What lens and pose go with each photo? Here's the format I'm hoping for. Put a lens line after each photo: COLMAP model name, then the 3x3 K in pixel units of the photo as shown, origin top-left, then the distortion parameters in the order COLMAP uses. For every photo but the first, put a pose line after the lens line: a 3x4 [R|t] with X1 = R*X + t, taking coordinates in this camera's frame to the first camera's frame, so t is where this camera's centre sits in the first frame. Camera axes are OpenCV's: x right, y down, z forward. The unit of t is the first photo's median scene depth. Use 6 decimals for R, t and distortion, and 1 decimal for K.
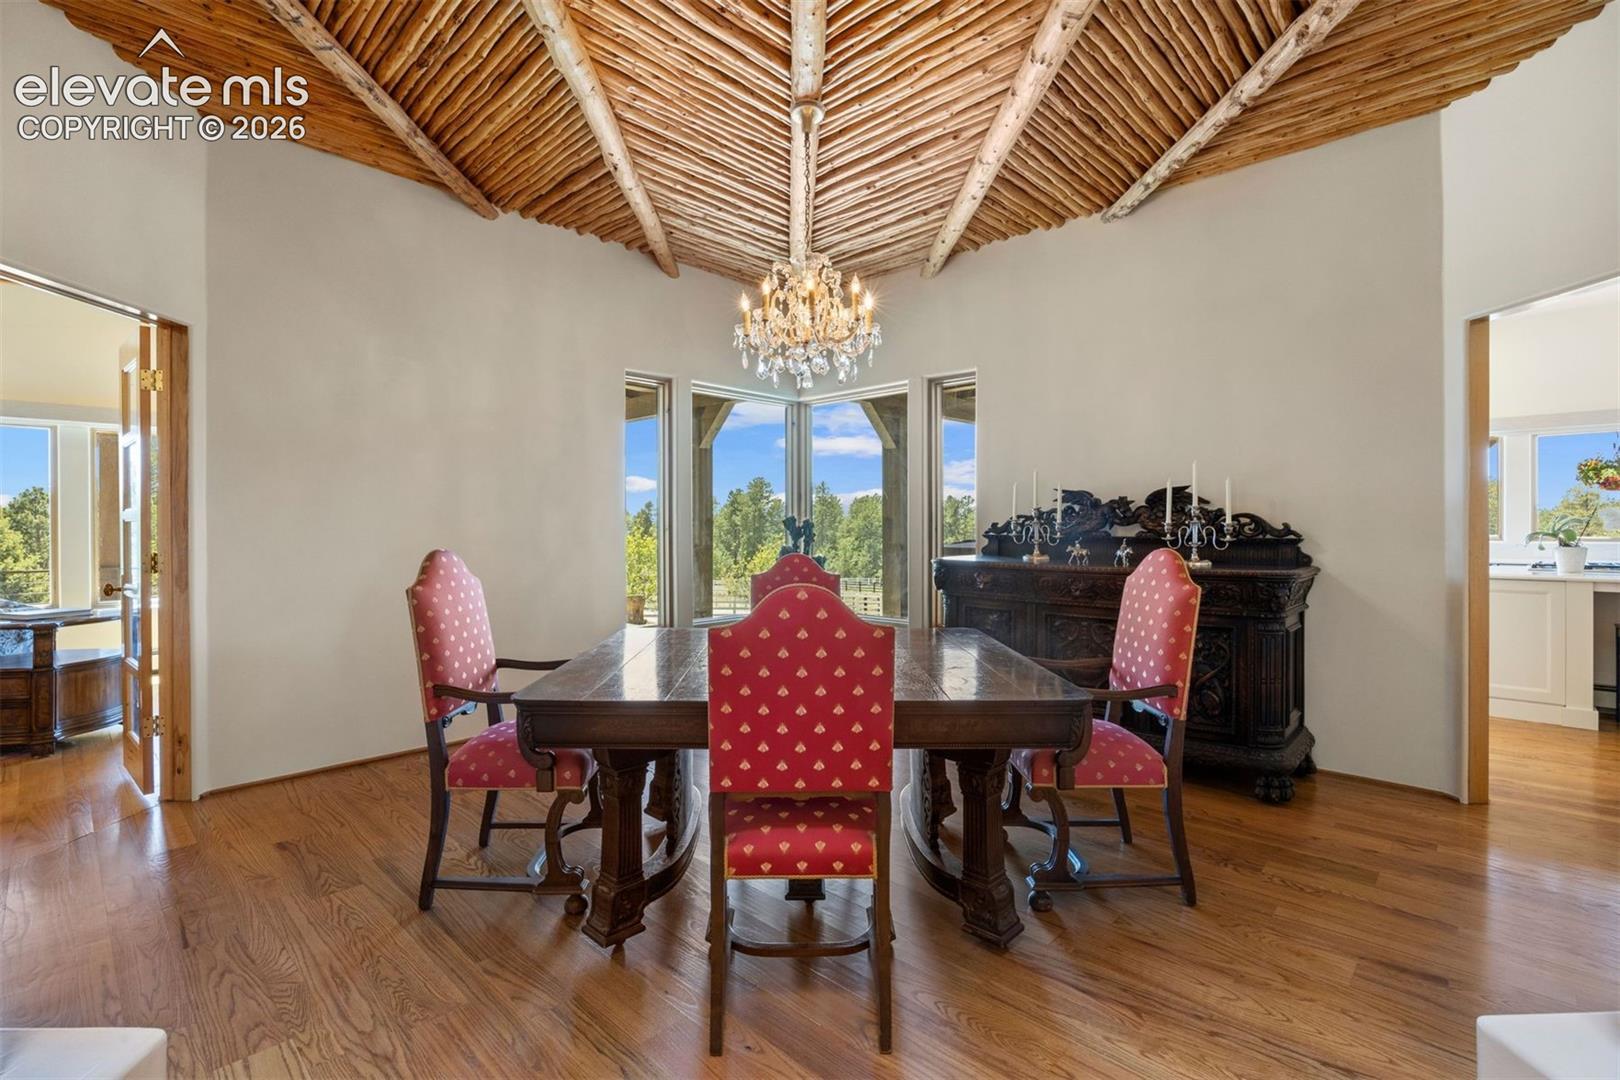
lens RADIAL K [[728.0, 0, 804.0], [0, 728.0, 531.9], [0, 0, 1]] dist [-0.004604, -0.000131]
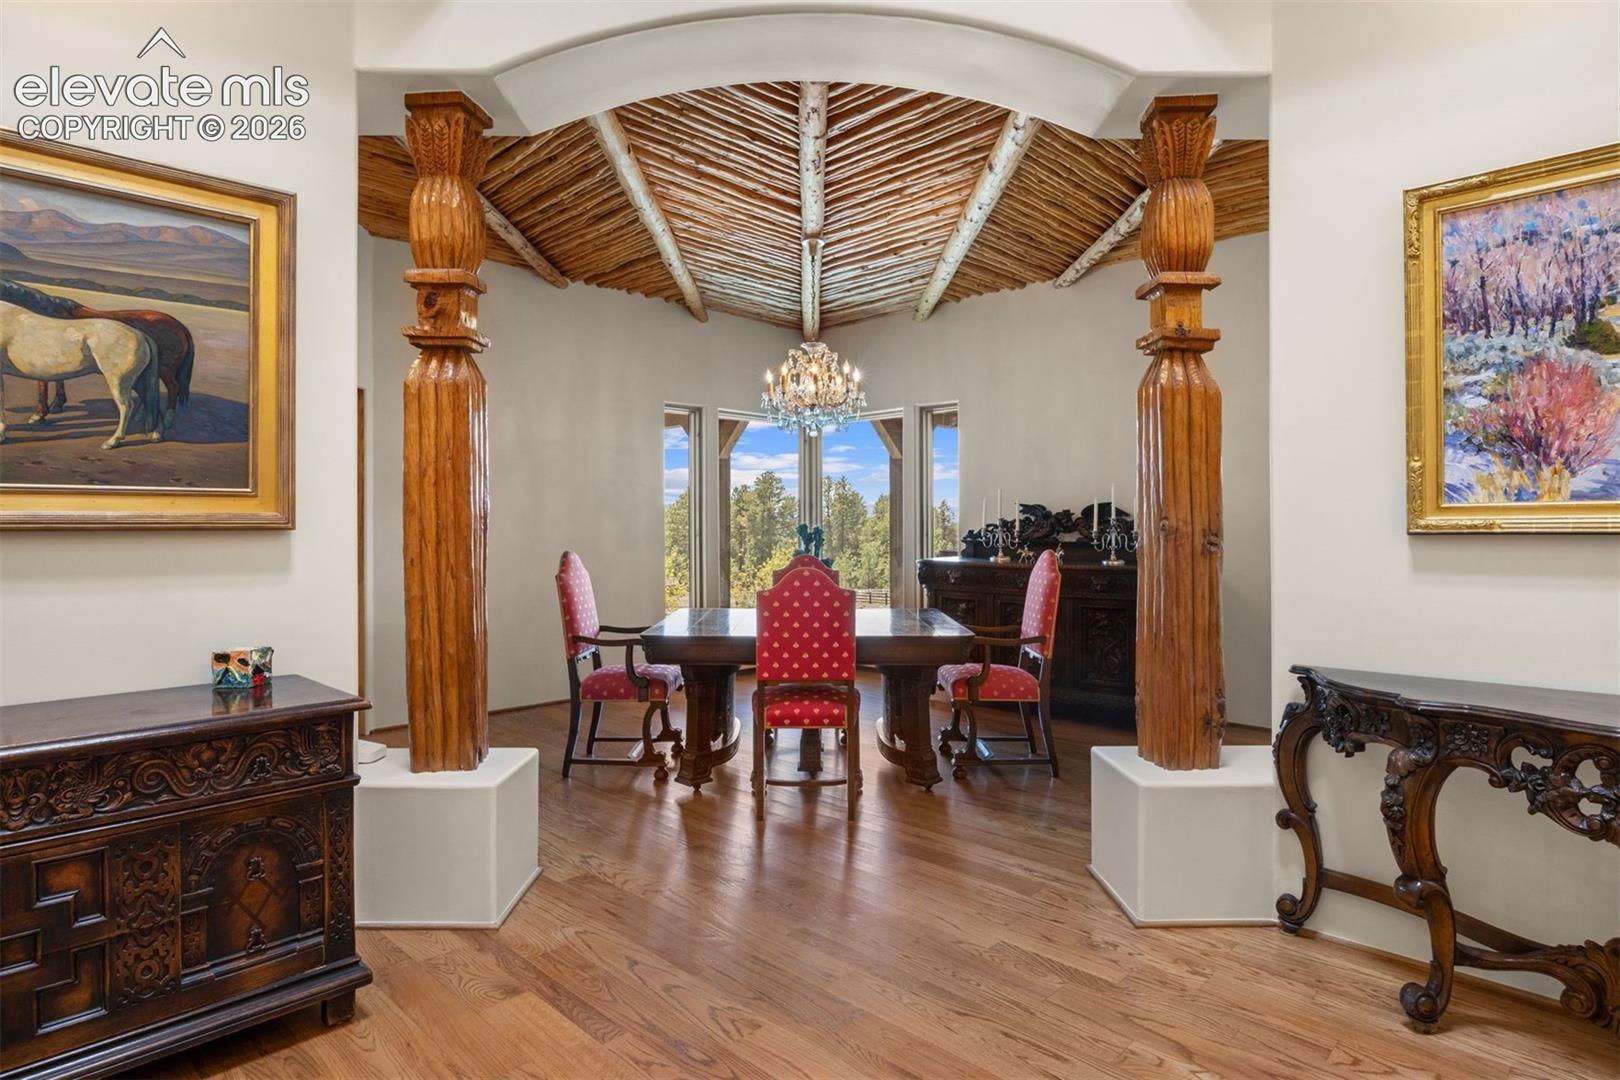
lens RADIAL K [[877.6, 0, 818.3], [0, 877.6, 538.5], [0, 0, 1]] dist [0.005017, 0.000110]
pose [[0.999993, -0.000331, -0.003793, 0.016025], [0.000347, 0.999991, 0.004190, -0.005516], [0.003791, -0.004191, 0.999984, -0.546490]]
